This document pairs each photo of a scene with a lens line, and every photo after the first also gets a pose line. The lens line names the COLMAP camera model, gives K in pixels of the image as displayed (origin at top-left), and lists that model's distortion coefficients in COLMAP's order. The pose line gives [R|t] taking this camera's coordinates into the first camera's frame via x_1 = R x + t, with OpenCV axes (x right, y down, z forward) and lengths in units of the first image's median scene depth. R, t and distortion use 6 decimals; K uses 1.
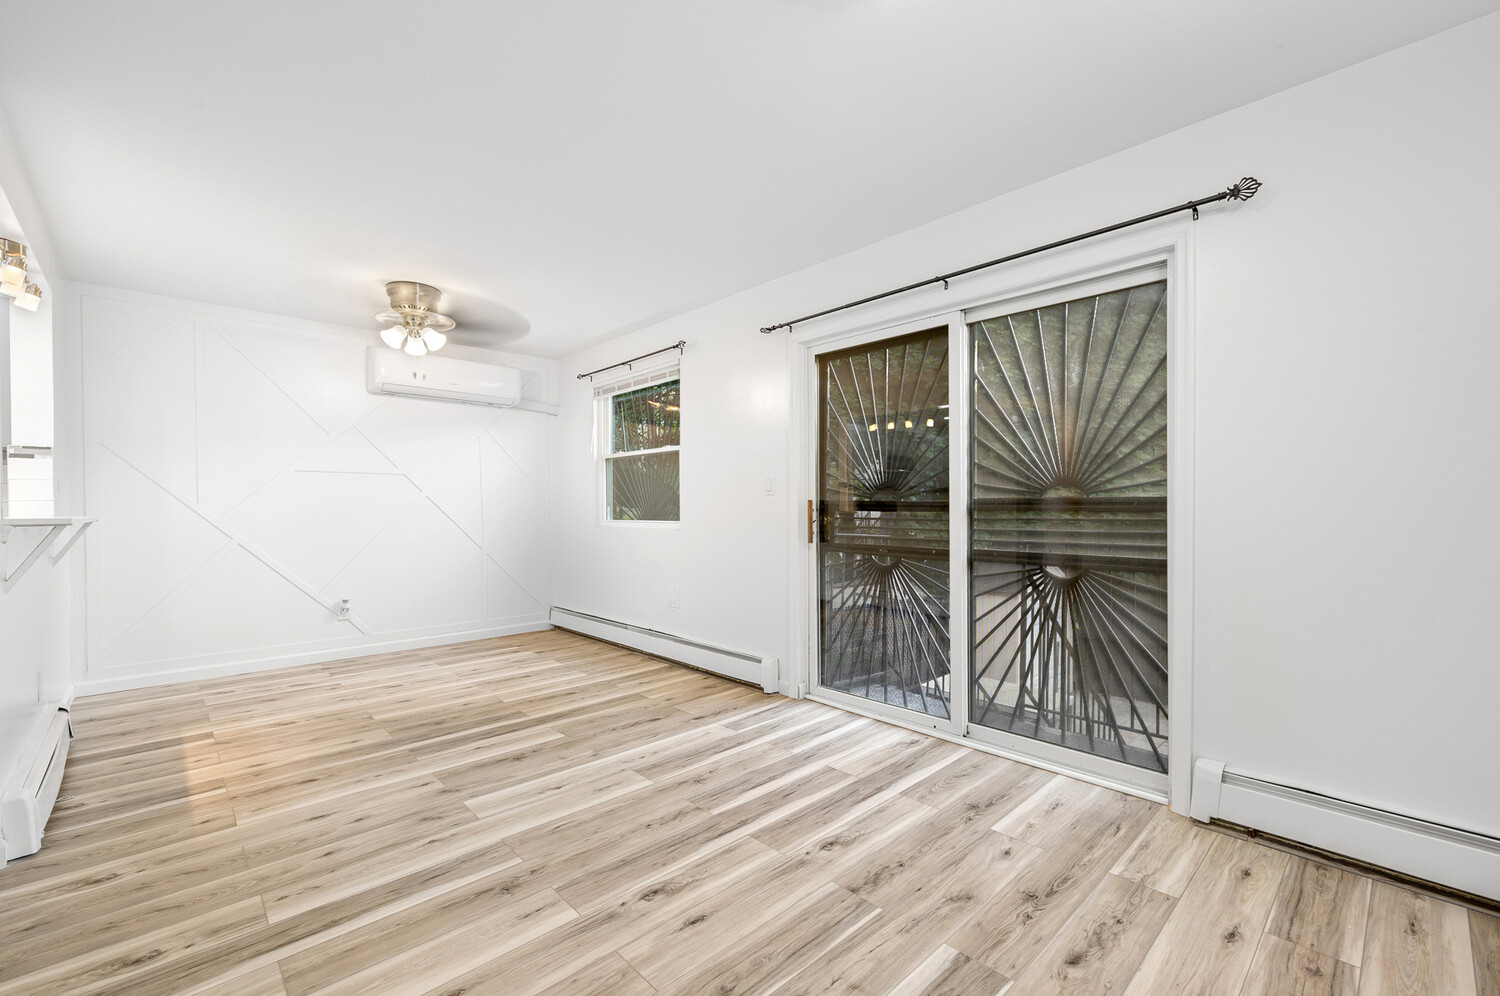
lens RADIAL K [[628.3, 0, 747.3], [0, 628.3, 504.7], [0, 0, 1]] dist [0.002852, -0.001198]
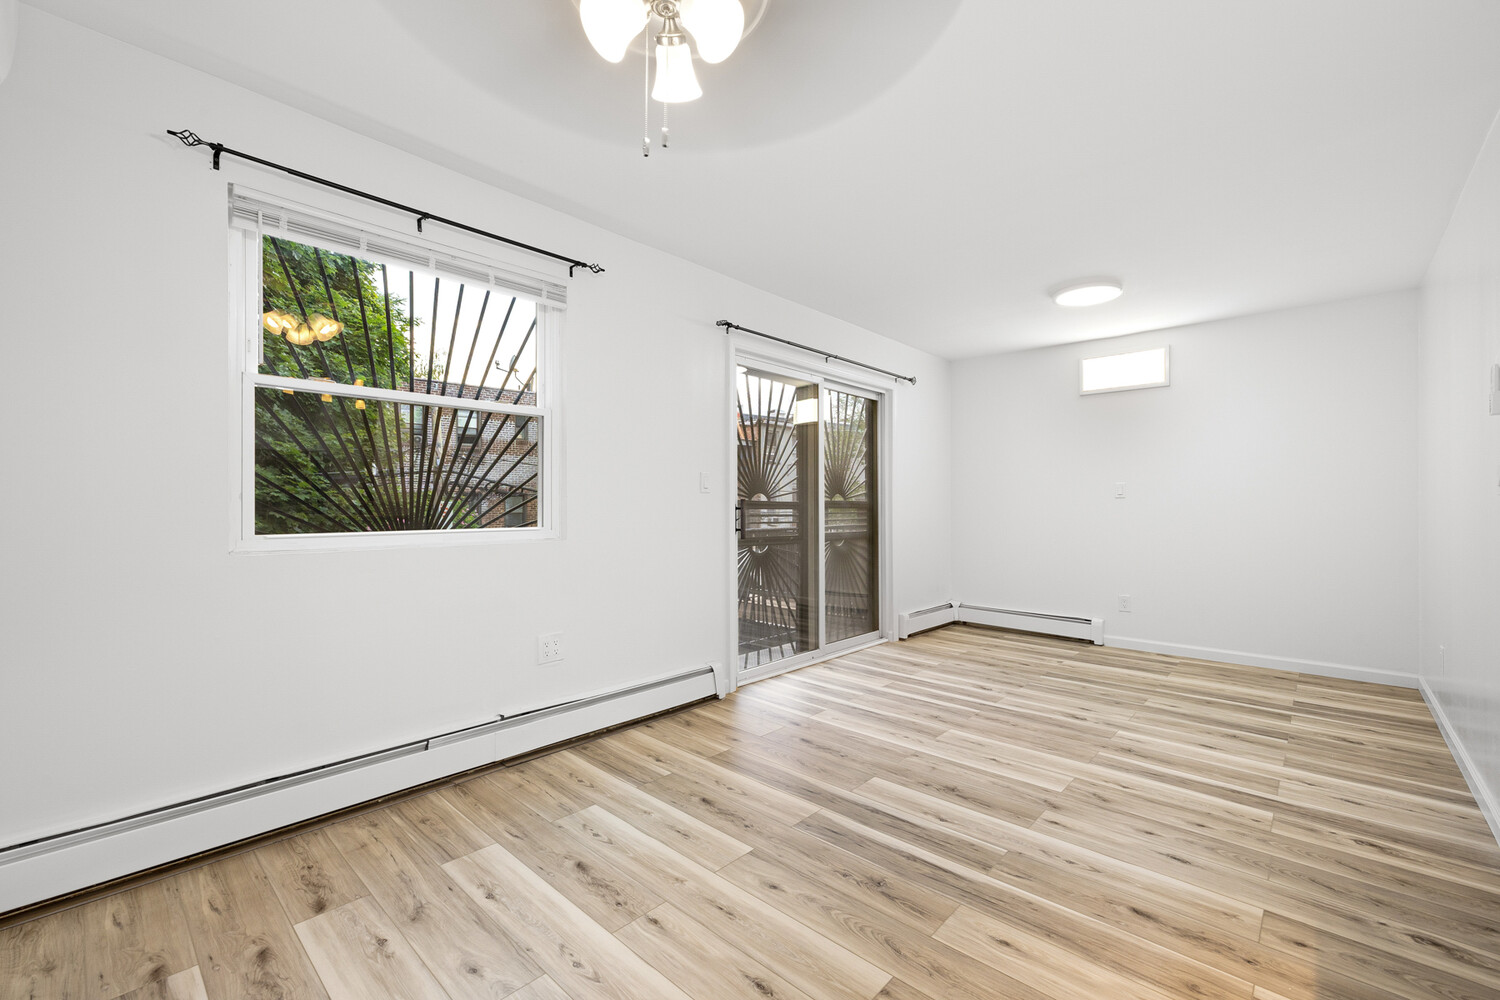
lens RADIAL K [[628.3, 0, 754.4], [0, 628.3, 501.7], [0, 0, 1]] dist [0.002852, -0.001198]
pose [[-0.078927, 0.007471, 0.996852, -1.260471], [-0.006697, 0.999945, -0.008025, 0.007161], [-0.996858, -0.007309, -0.078872, 1.383703]]
